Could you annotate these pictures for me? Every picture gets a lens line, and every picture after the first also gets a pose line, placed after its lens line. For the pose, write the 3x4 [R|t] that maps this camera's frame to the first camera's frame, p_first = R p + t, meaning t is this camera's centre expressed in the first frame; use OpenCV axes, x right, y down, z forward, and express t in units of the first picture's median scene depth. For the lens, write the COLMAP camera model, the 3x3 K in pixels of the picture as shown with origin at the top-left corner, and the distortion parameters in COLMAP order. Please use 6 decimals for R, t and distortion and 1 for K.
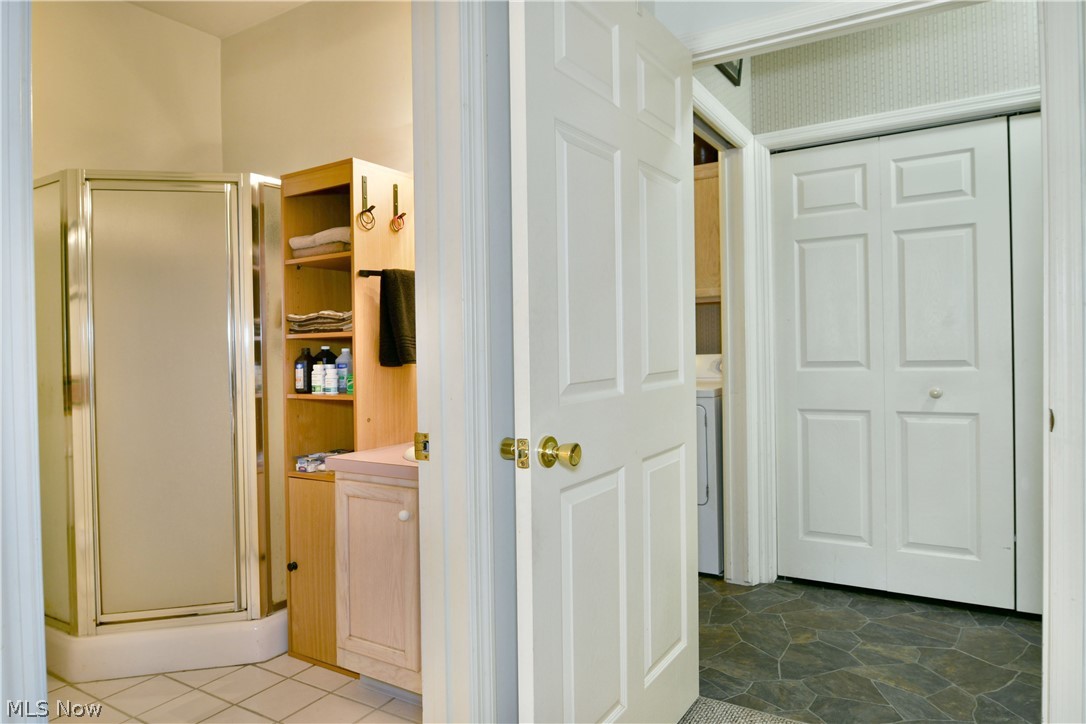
lens RADIAL K [[671.5, 0, 502.8], [0, 671.5, 336.0], [0, 0, 1]] dist [-0.006425, -0.006771]
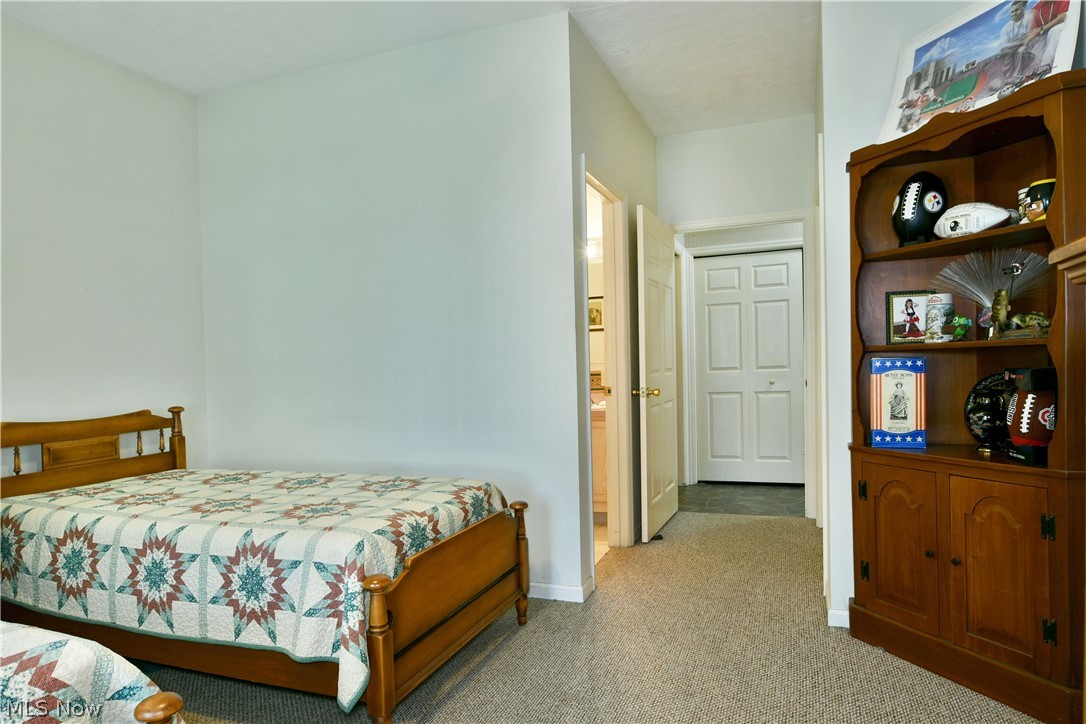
lens RADIAL K [[671.5, 0, 544.0], [0, 671.5, 371.2], [0, 0, 1]] dist [-0.006425, -0.006771]
pose [[0.973300, -0.011579, 0.229244, -0.476033], [0.007799, 0.999818, 0.017387, 0.011219], [-0.229404, -0.015134, 0.973214, -0.795785]]
